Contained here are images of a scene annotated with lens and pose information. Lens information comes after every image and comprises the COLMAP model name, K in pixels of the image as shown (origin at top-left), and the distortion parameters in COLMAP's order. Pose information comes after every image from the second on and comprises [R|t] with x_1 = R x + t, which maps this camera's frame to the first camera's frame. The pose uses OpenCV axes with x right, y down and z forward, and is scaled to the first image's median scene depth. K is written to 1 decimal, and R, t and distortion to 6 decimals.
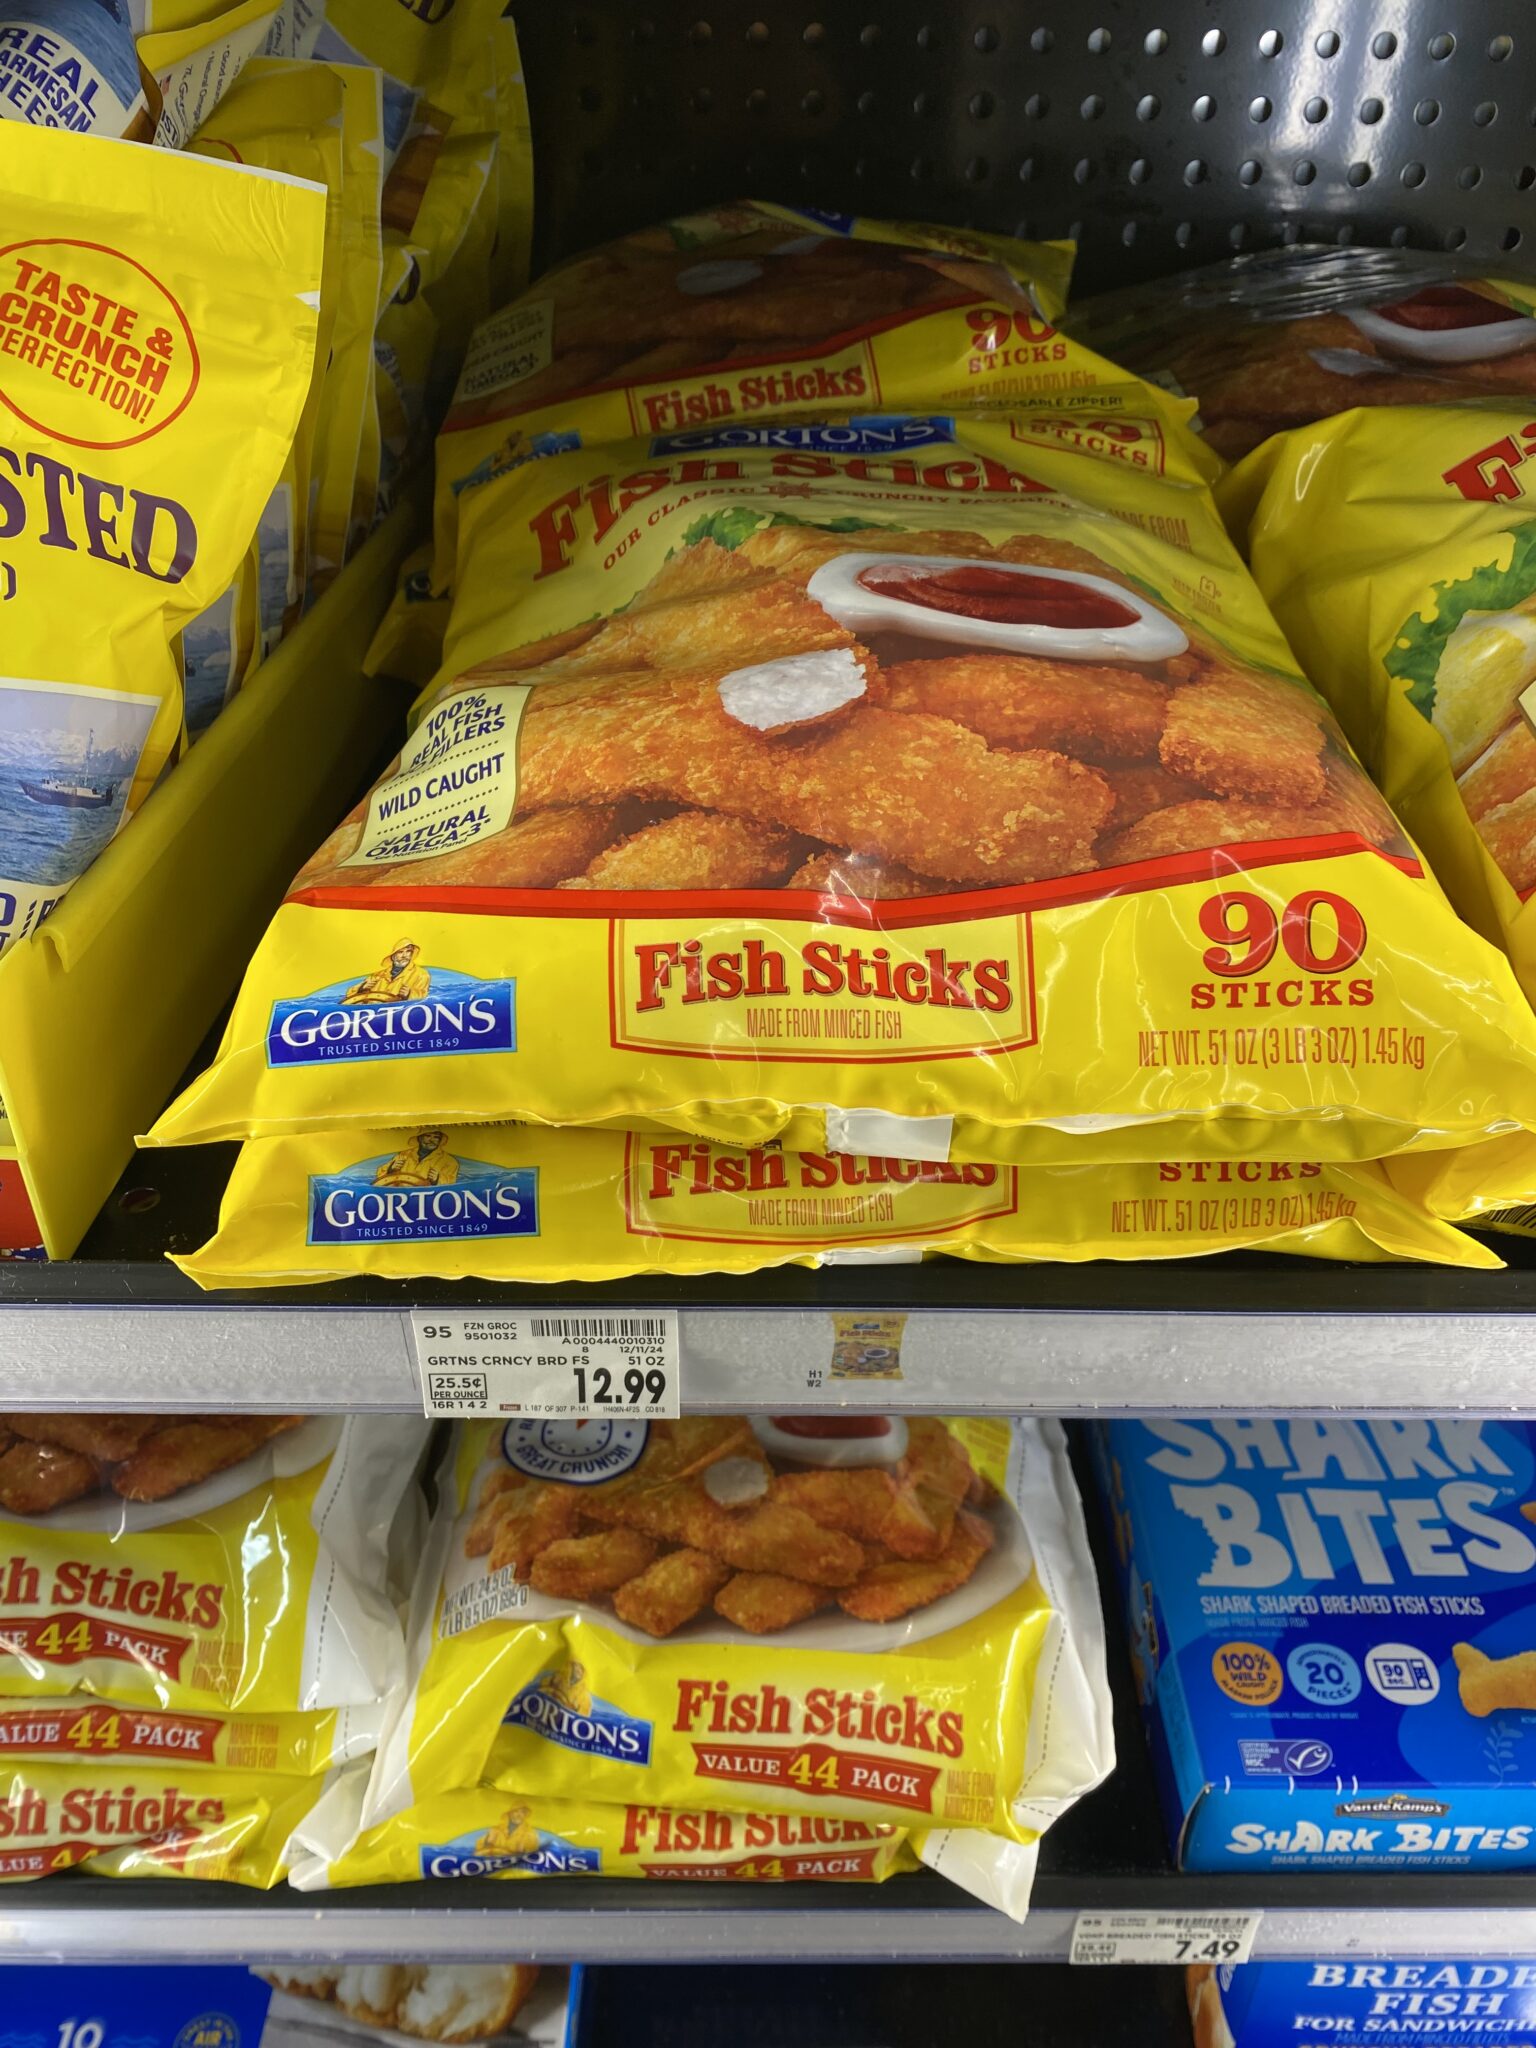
lens RADIAL K [[1506.1, 0, 770.6], [0, 1506.1, 983.5], [0, 0, 1]] dist [-0.008489, 0.007793]
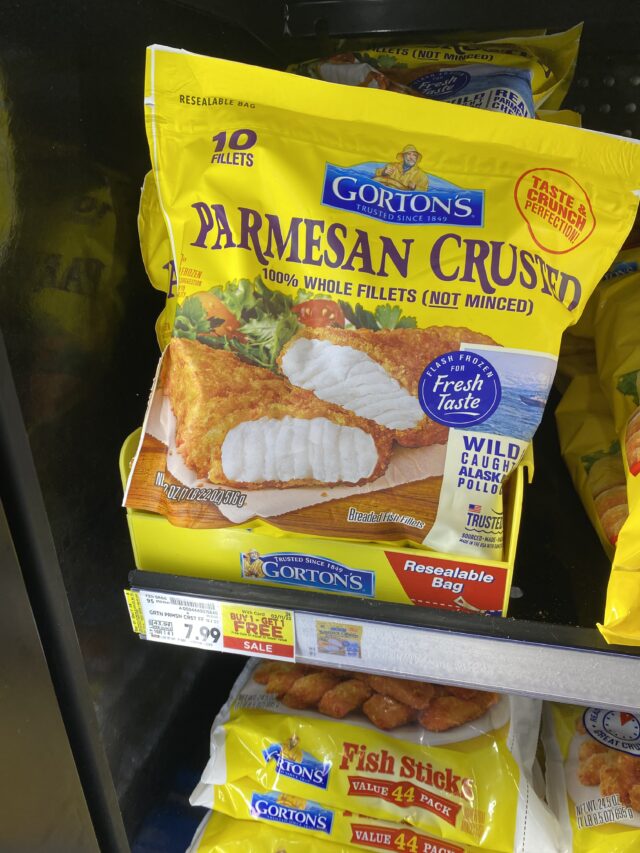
lens RADIAL K [[627.3, 0, 321.1], [0, 627.3, 409.6], [0, 0, 1]] dist [-0.008489, 0.007793]
pose [[0.975825, 0.056723, -0.211064, -0.545530], [-0.086833, 0.986863, -0.136240, 0.035460], [0.200563, 0.151274, 0.967931, 0.042091]]
